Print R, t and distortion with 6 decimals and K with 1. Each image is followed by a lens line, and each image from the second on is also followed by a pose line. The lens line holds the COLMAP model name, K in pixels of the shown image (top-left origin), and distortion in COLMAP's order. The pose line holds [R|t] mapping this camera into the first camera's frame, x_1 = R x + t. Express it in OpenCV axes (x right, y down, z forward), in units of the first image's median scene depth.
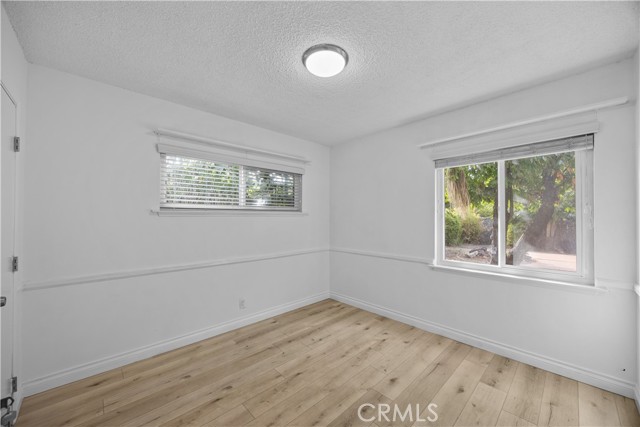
lens RADIAL K [[244.0, 0, 320.3], [0, 244.0, 217.2], [0, 0, 1]] dist [-0.001784, -0.000139]
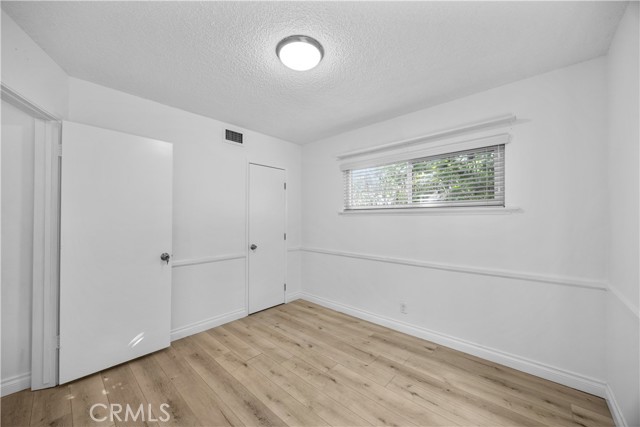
lens RADIAL K [[244.0, 0, 320.3], [0, 244.0, 217.2], [0, 0, 1]] dist [-0.001784, -0.000139]
pose [[0.061888, -0.004341, -0.998074, 0.739144], [0.000281, 0.999991, -0.004332, 0.009710], [0.998083, -0.000013, 0.061889, 0.764823]]
